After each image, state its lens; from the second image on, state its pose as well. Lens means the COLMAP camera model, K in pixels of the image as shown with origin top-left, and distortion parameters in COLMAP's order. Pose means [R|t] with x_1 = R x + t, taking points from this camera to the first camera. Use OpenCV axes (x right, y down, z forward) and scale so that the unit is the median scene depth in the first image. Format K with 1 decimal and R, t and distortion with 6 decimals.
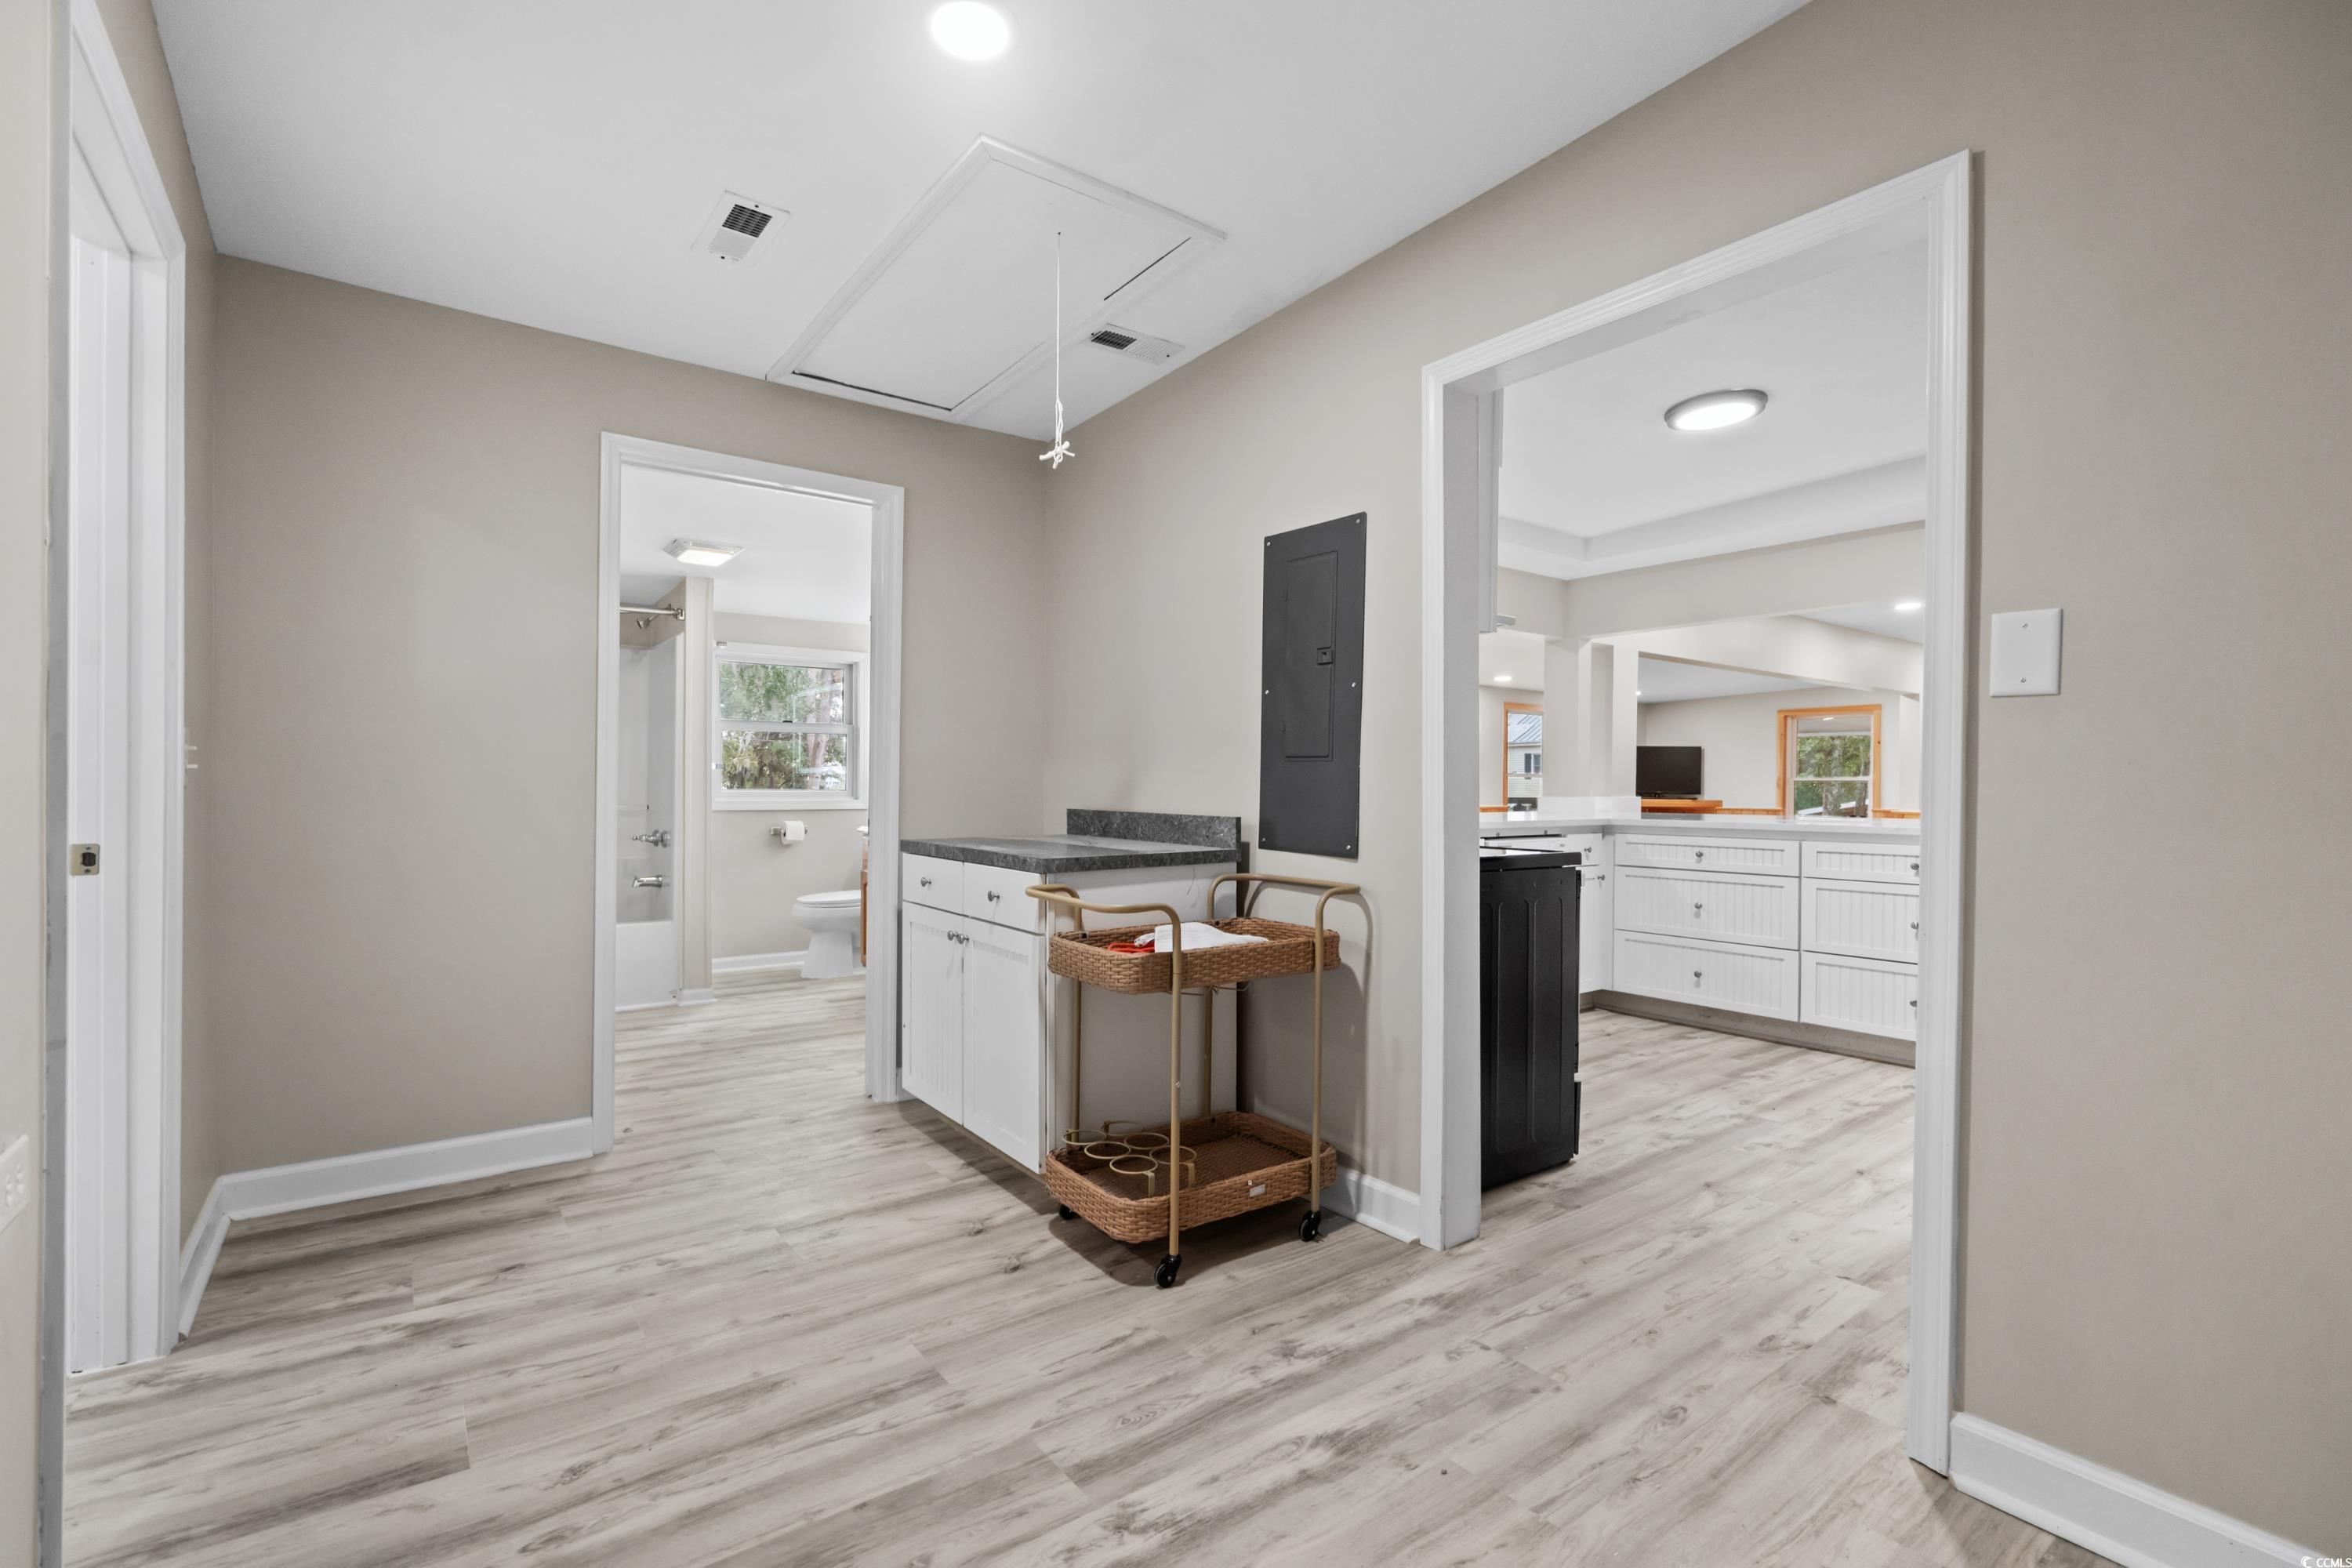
lens RADIAL K [[1059.8, 0, 1169.1], [0, 1059.8, 789.0], [0, 0, 1]] dist [-0.004971, 0.001476]
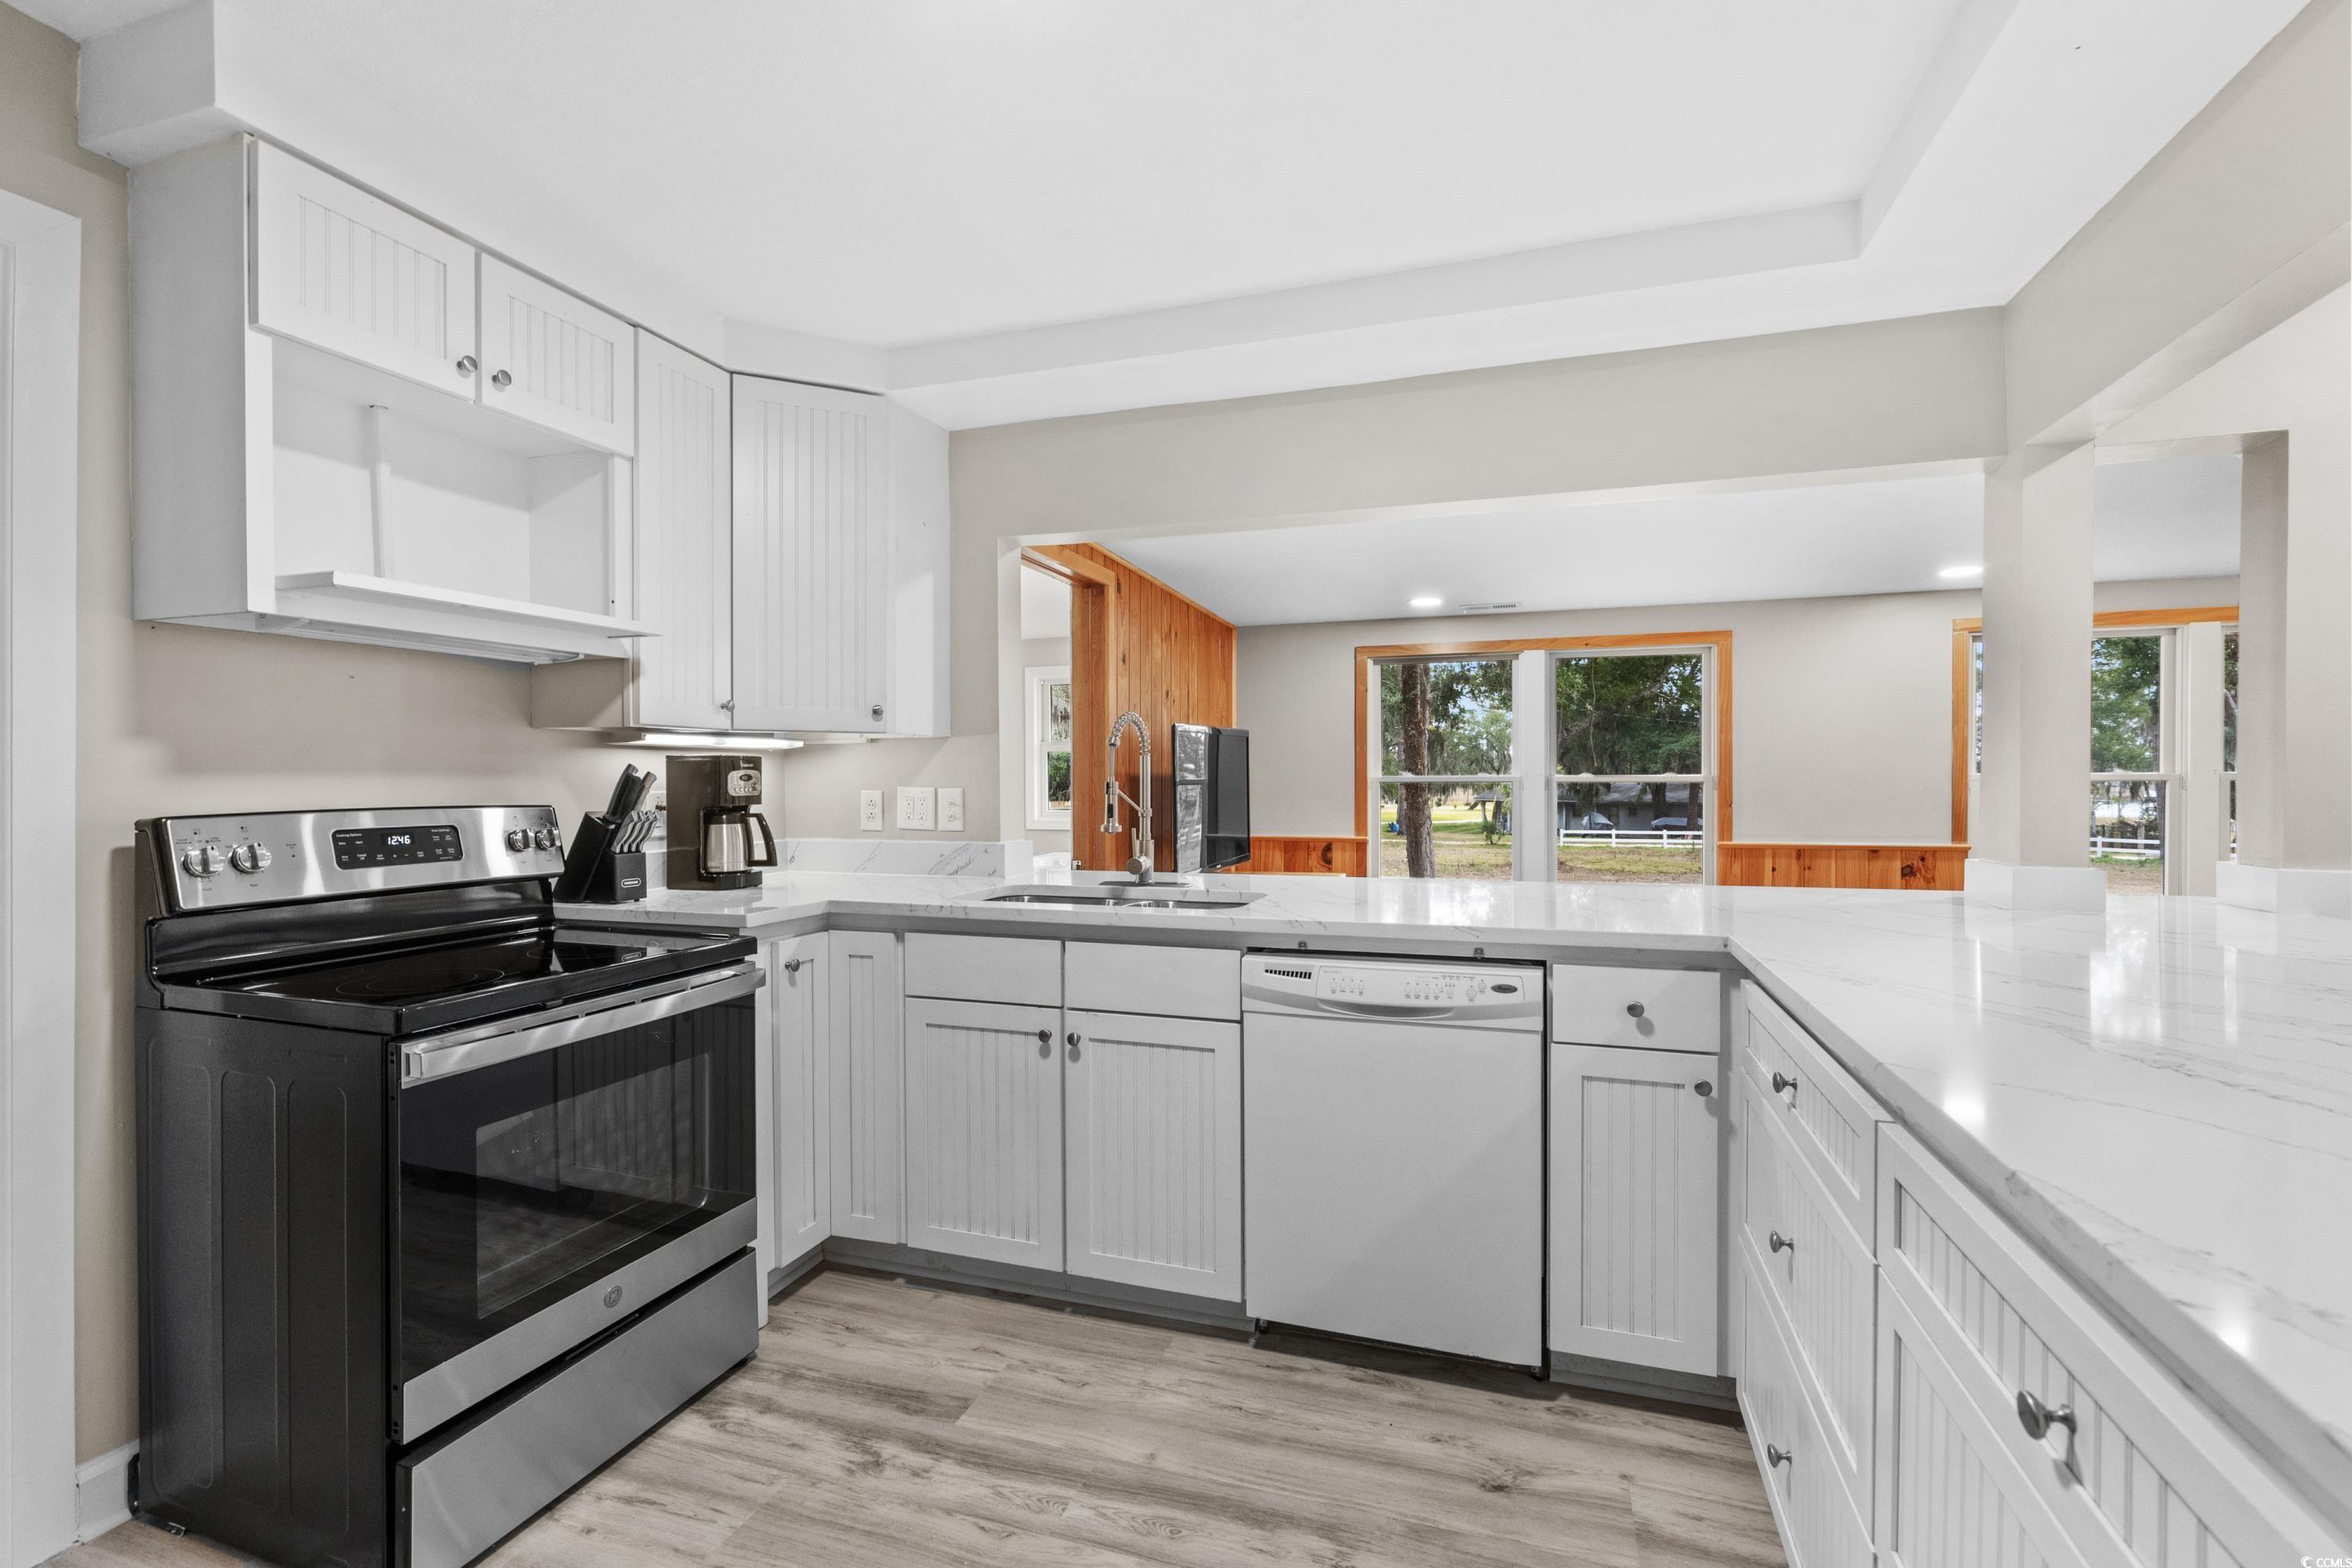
lens RADIAL K [[1059.8, 0, 1169.1], [0, 1059.8, 789.0], [0, 0, 1]] dist [-0.004971, 0.001476]
pose [[0.562354, -0.000203, -0.826896, 0.509822], [0.005969, 0.999975, 0.003814, -0.022474], [0.826875, -0.007081, 0.562341, 0.519082]]
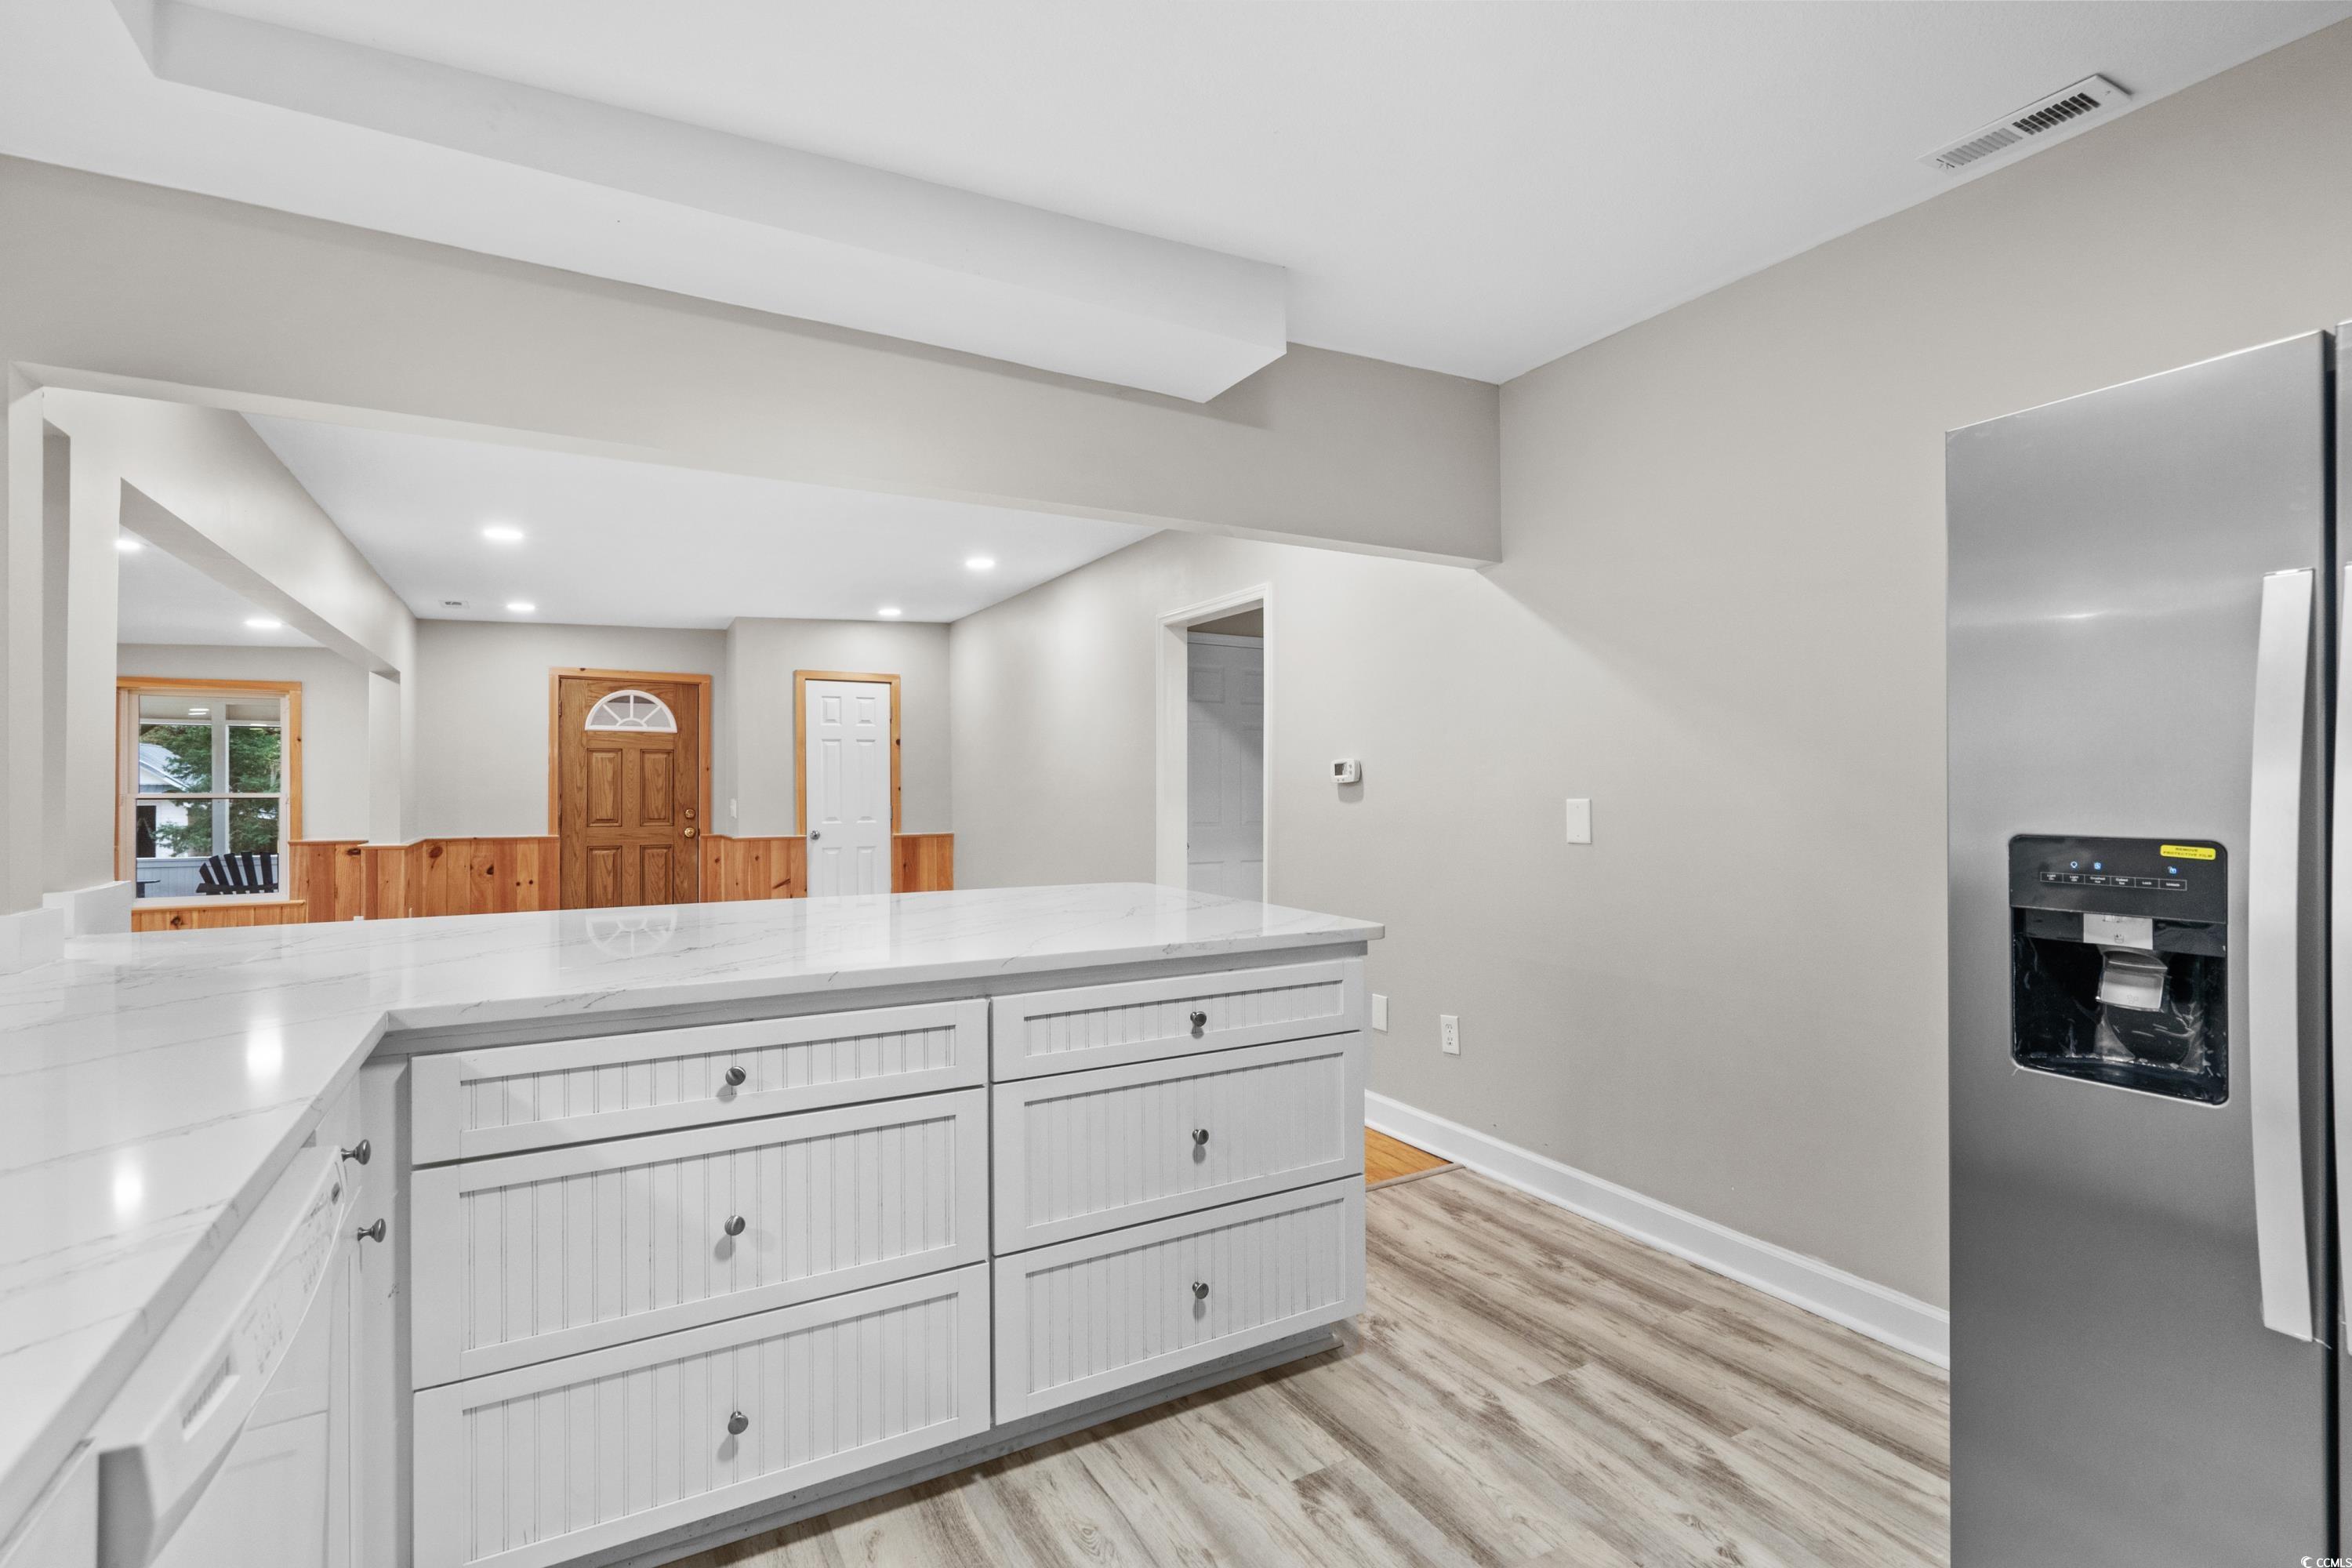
lens RADIAL K [[1063.4, 0, 1167.4], [0, 1063.4, 786.3], [0, 0, 1]] dist [-0.002901, 0.000939]
pose [[0.127137, -0.005629, 0.991869, 0.135894], [0.004609, 0.999976, 0.005085, -0.026339], [-0.991875, 0.003925, 0.127160, 0.631967]]
